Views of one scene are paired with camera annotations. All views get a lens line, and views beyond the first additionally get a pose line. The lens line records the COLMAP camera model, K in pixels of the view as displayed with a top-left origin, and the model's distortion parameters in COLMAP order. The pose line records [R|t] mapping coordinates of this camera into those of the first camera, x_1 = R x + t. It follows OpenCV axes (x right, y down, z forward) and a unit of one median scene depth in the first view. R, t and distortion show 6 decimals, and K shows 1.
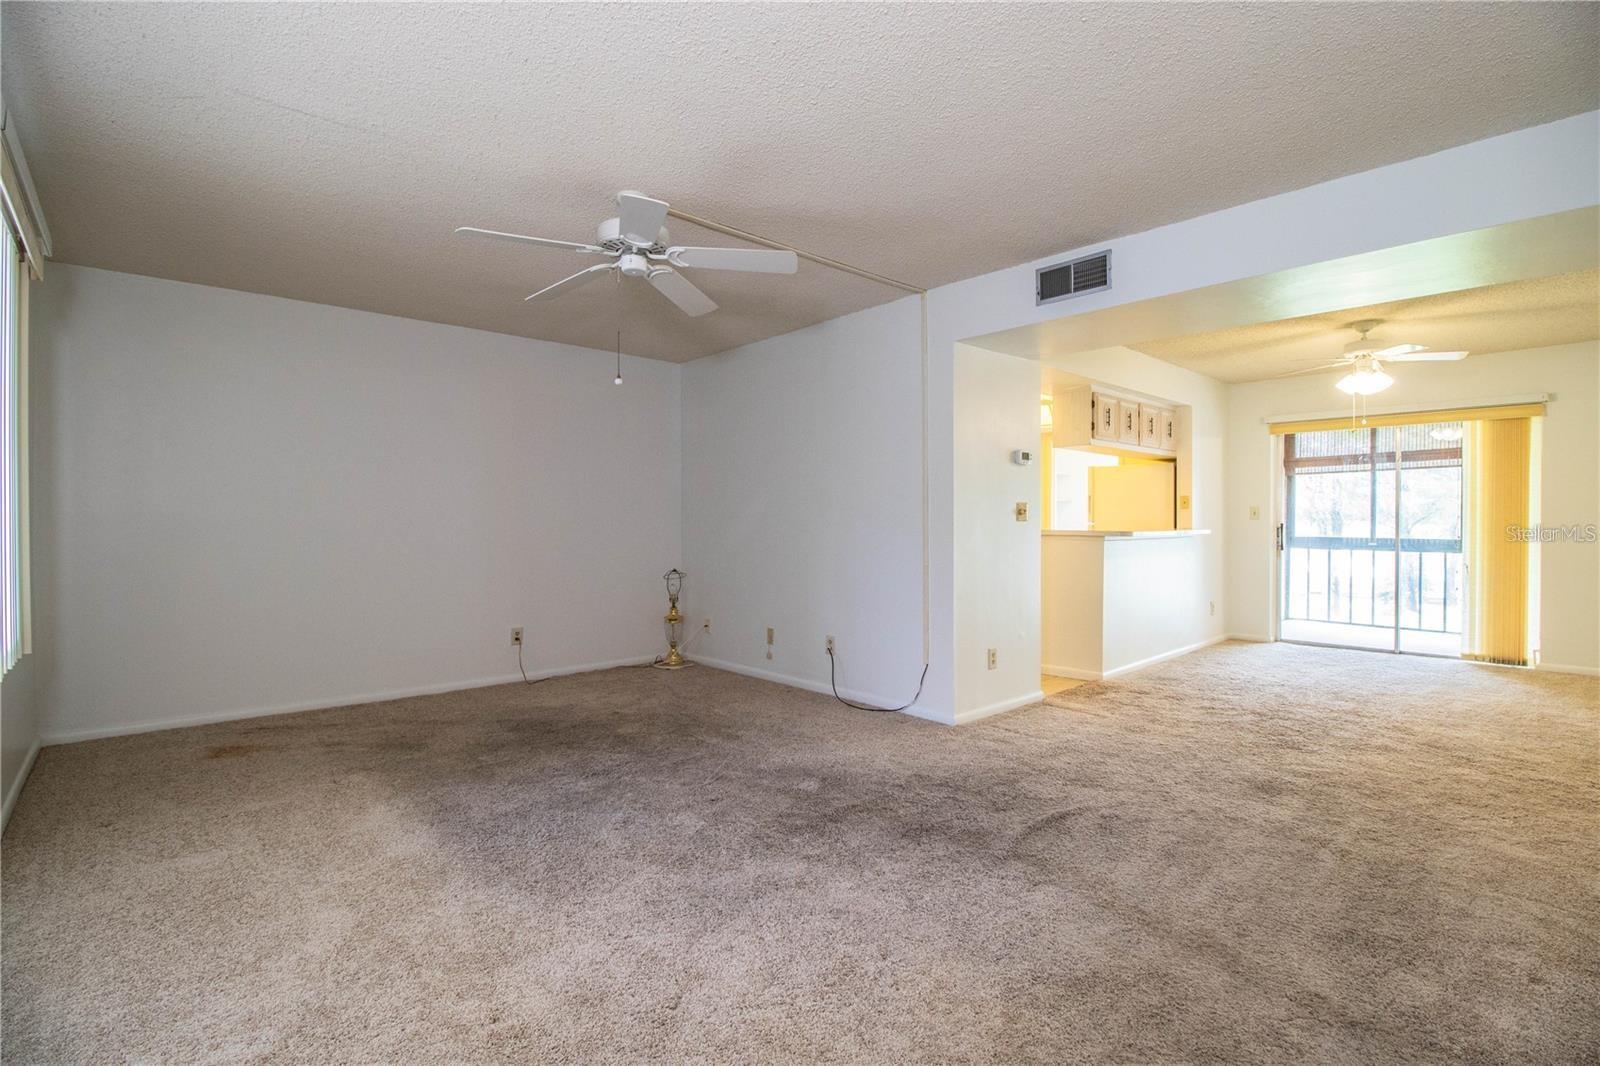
lens RADIAL K [[741.8, 0, 795.3], [0, 741.8, 524.5], [0, 0, 1]] dist [-0.021676, -0.001826]
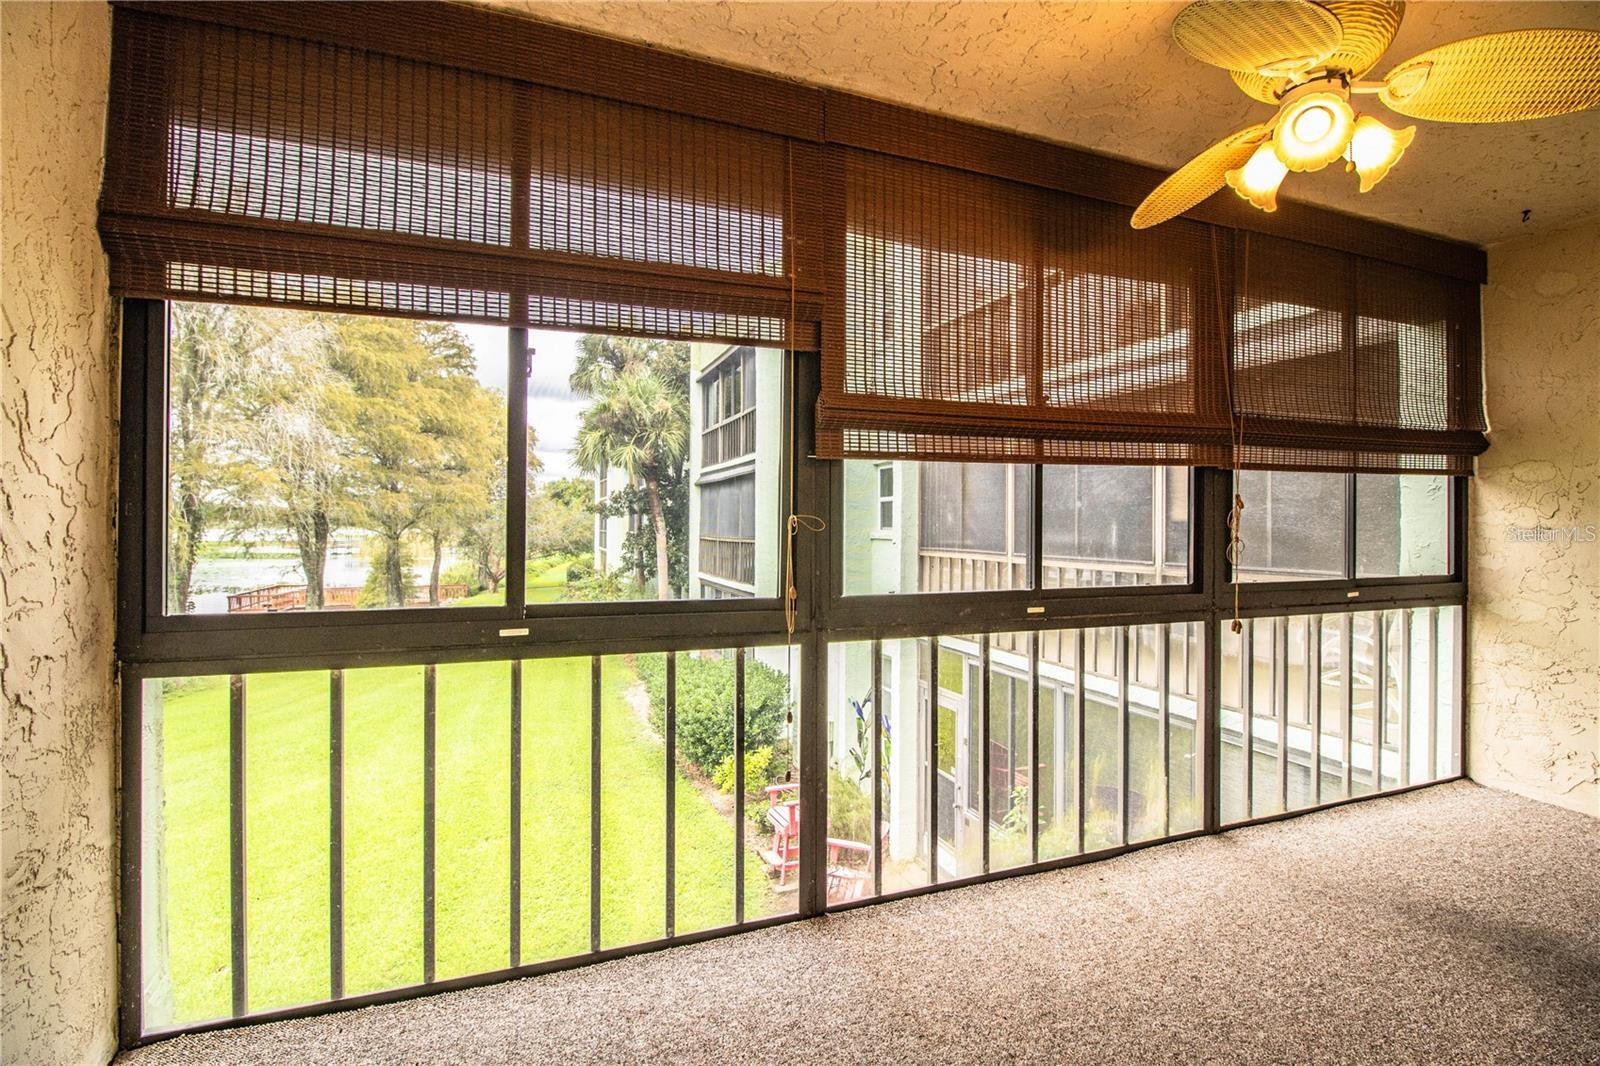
lens RADIAL K [[741.8, 0, 798.8], [0, 741.8, 525.1], [0, 0, 1]] dist [-0.021676, -0.001826]
pose [[0.347196, 0.001724, 0.937791, 0.564307], [0.002718, 0.999992, -0.002844, -0.006712], [-0.937789, 0.003536, 0.347189, 0.784880]]
